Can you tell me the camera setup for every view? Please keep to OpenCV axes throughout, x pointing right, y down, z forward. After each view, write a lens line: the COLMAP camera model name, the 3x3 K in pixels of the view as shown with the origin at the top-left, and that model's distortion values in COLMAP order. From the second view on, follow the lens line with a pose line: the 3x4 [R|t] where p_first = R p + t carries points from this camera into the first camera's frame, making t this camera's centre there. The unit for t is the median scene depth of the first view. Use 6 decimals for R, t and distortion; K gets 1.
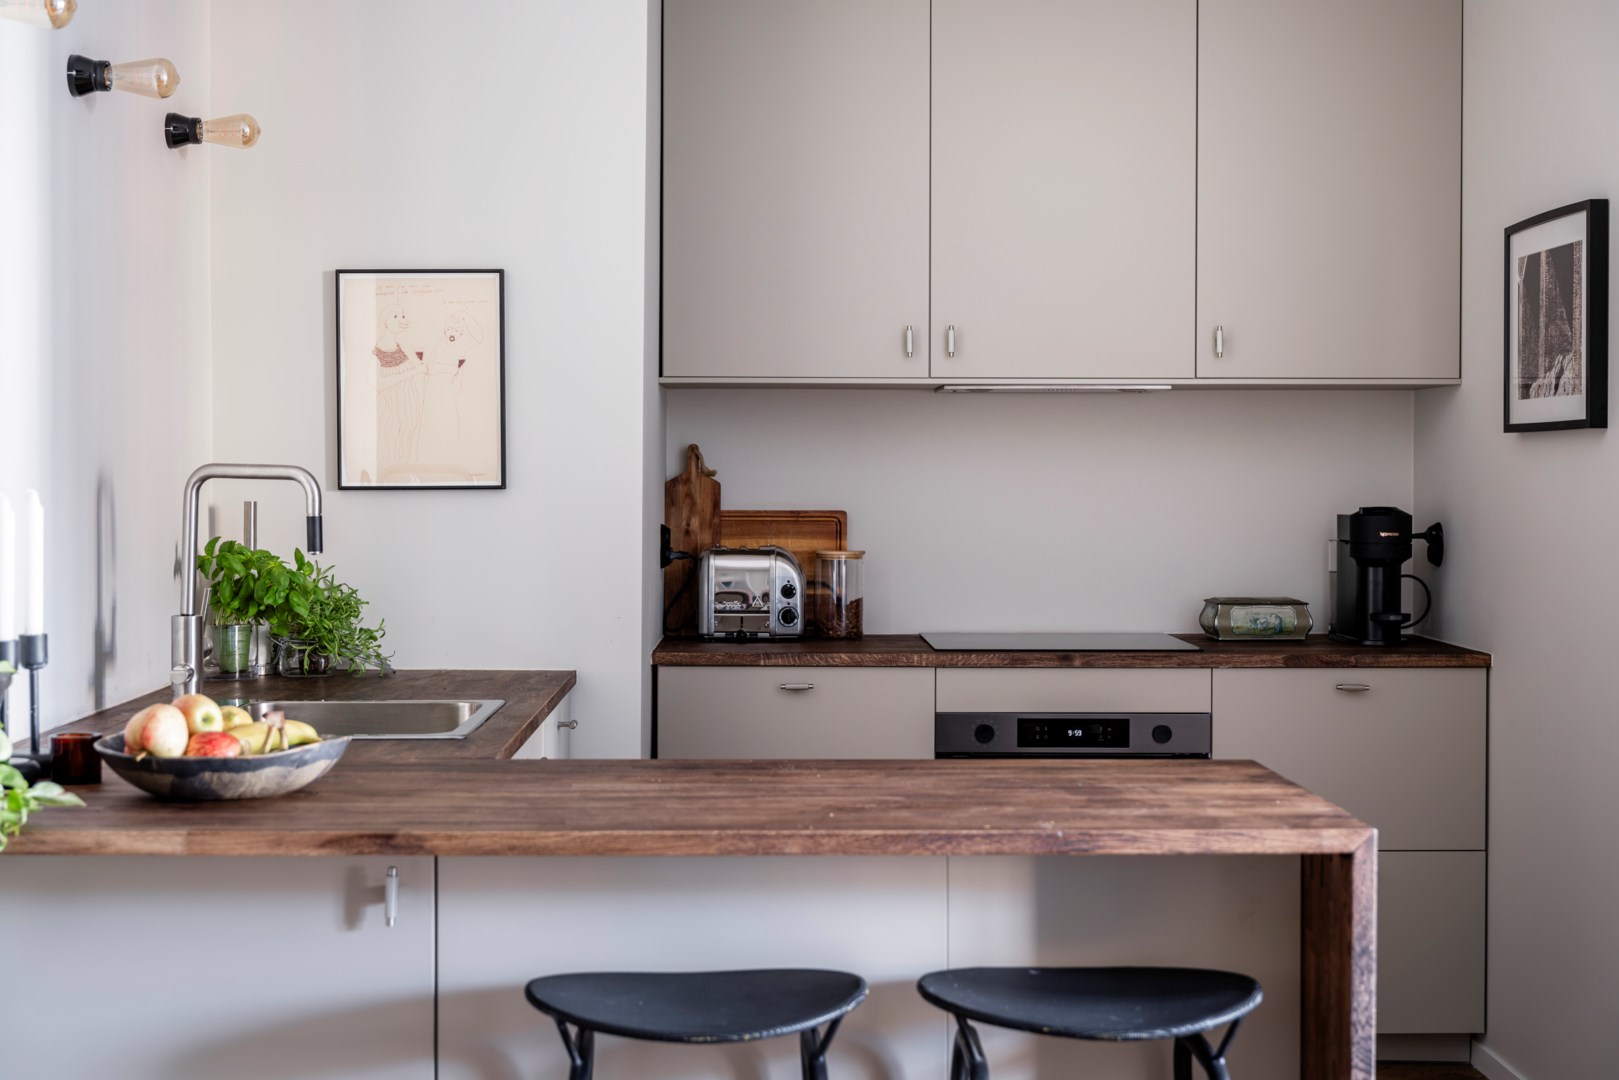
lens RADIAL K [[2351.4, 0, 832.0], [0, 2351.4, 559.6], [0, 0, 1]] dist [0.035096, 0.000000]
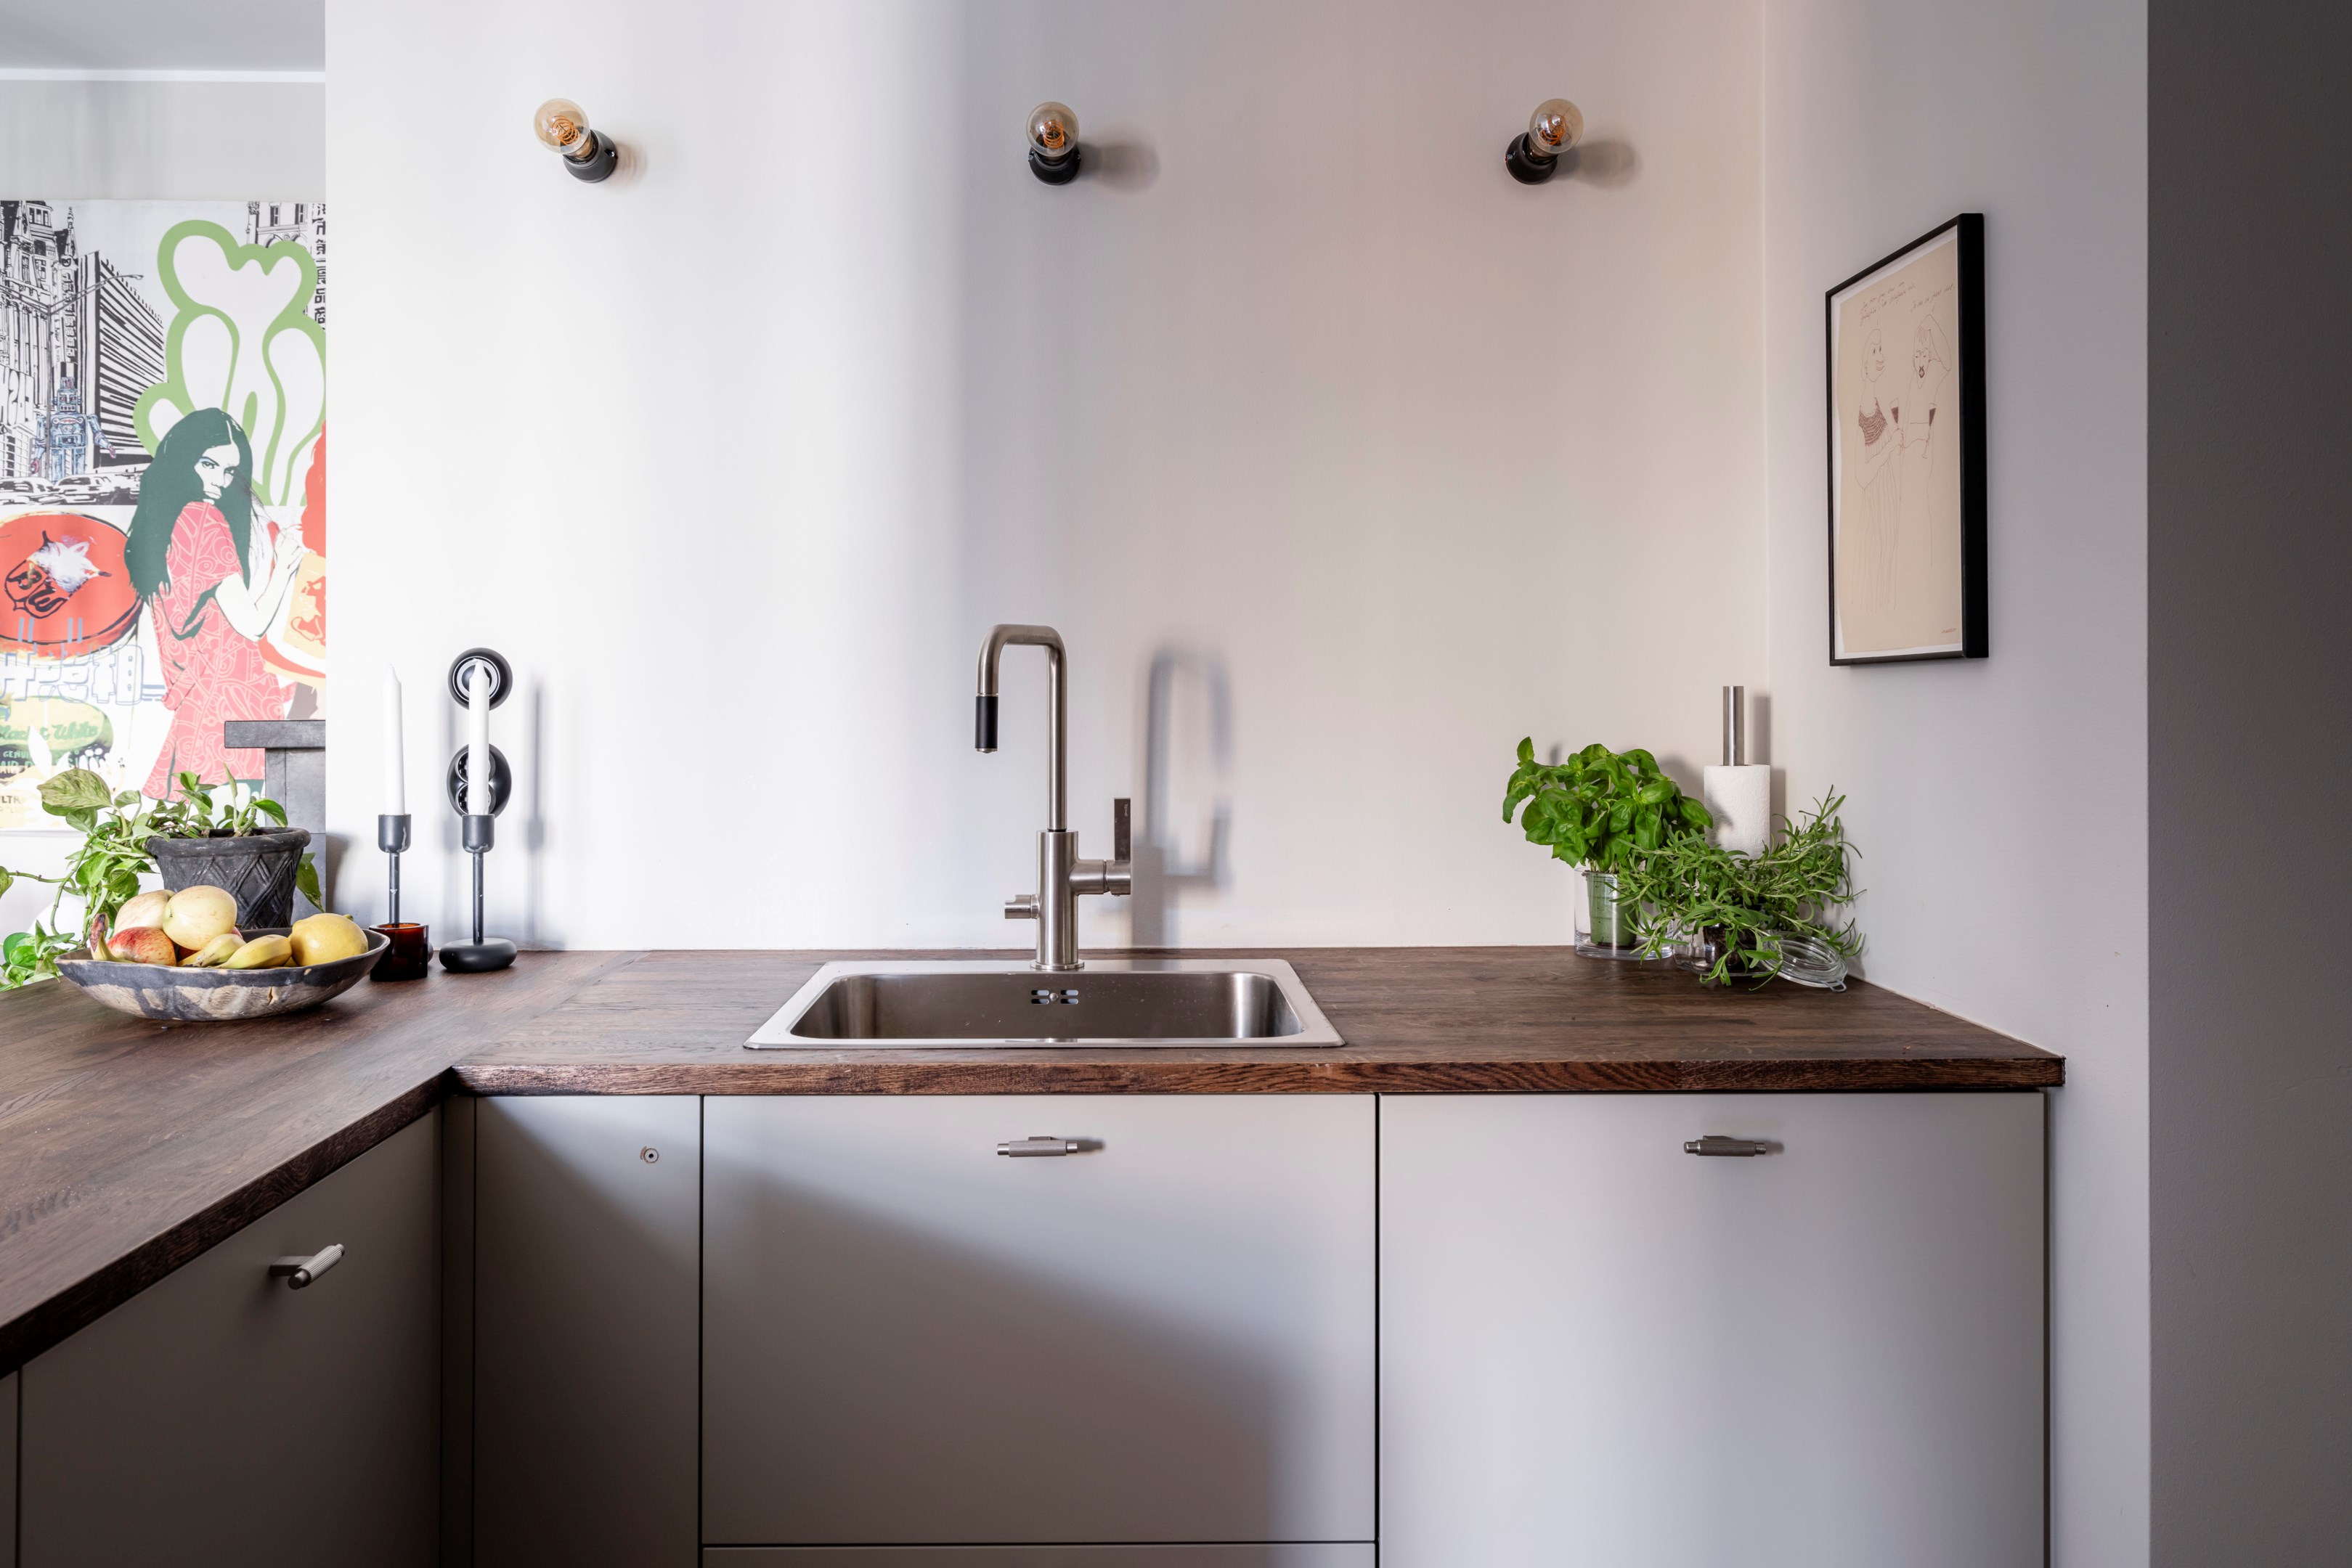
lens RADIAL K [[1804.5, 0, 1097.9], [0, 1804.5, 674.3], [0, 0, 1]] dist [0.005665, 0.000334]
pose [[-0.010056, -0.015706, -0.999826, 0.236947], [-0.036475, 0.999217, -0.015330, -0.013709], [0.999284, 0.036314, -0.010621, 0.803539]]
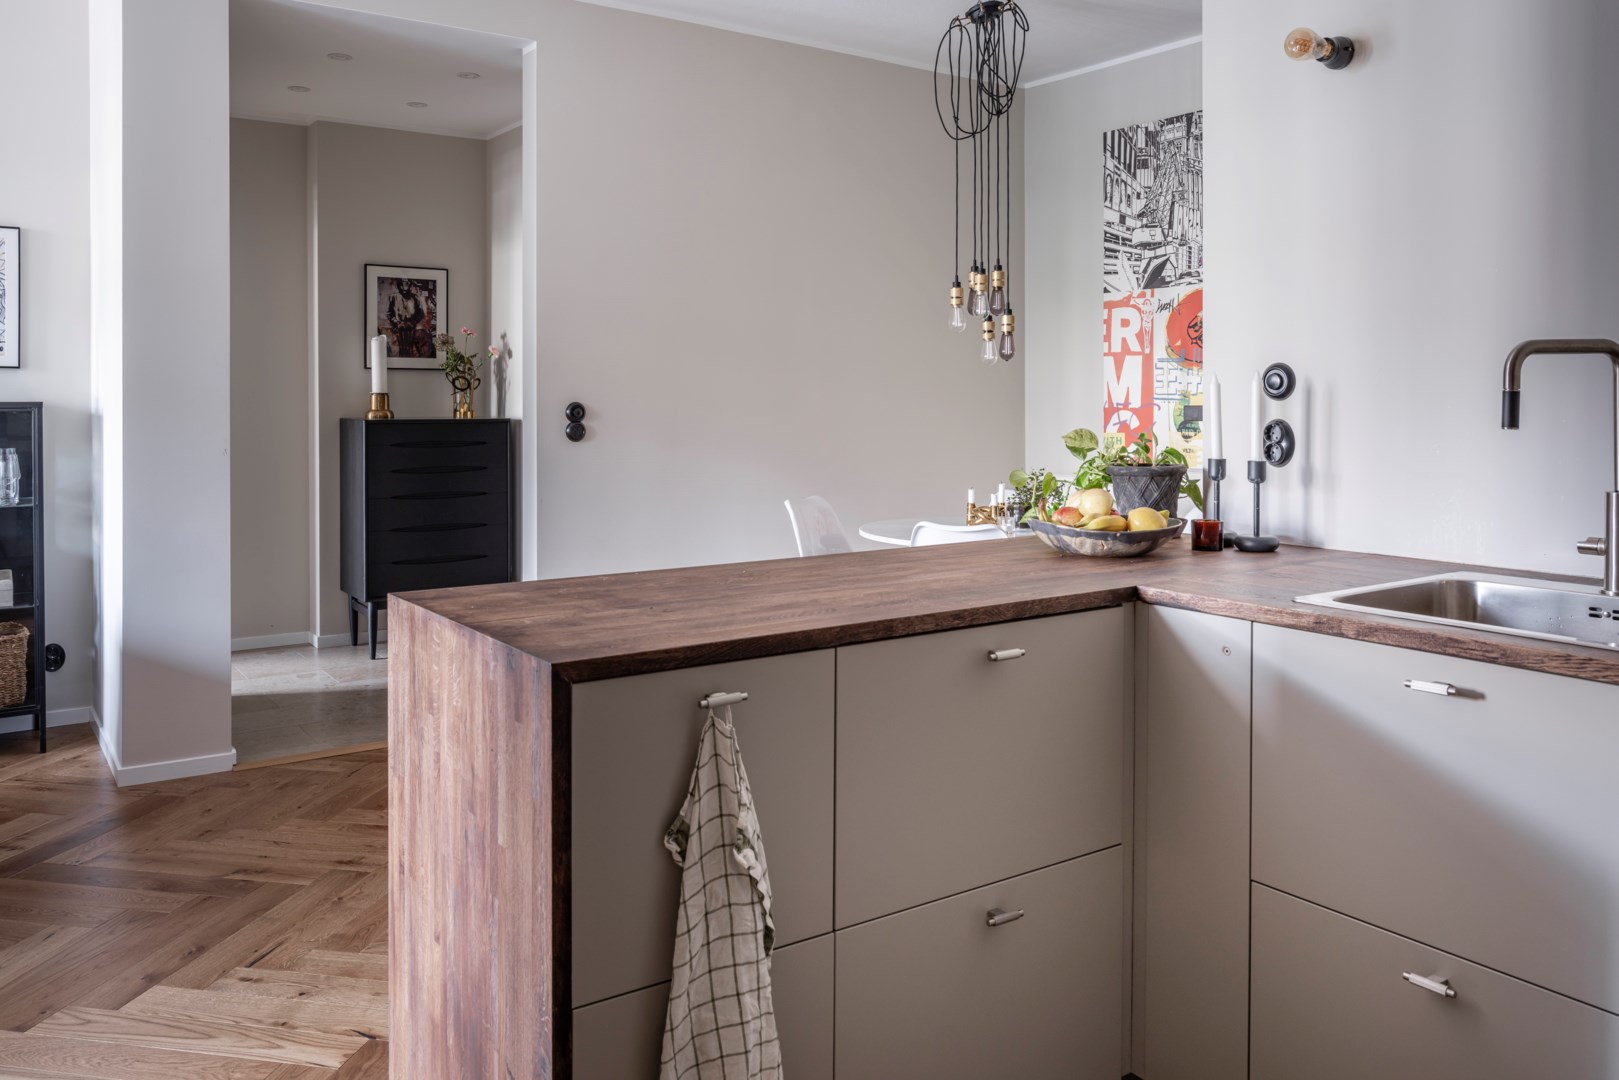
lens RADIAL K [[1242.4, 0, 800.7], [0, 1242.4, 413.7], [0, 0, 1]] dist [0.005665, 0.000334]
pose [[-0.830433, 0.005729, -0.557090, 0.244370], [-0.023190, 0.998725, 0.044840, -0.019408], [0.556636, 0.050155, -0.829241, 0.977526]]
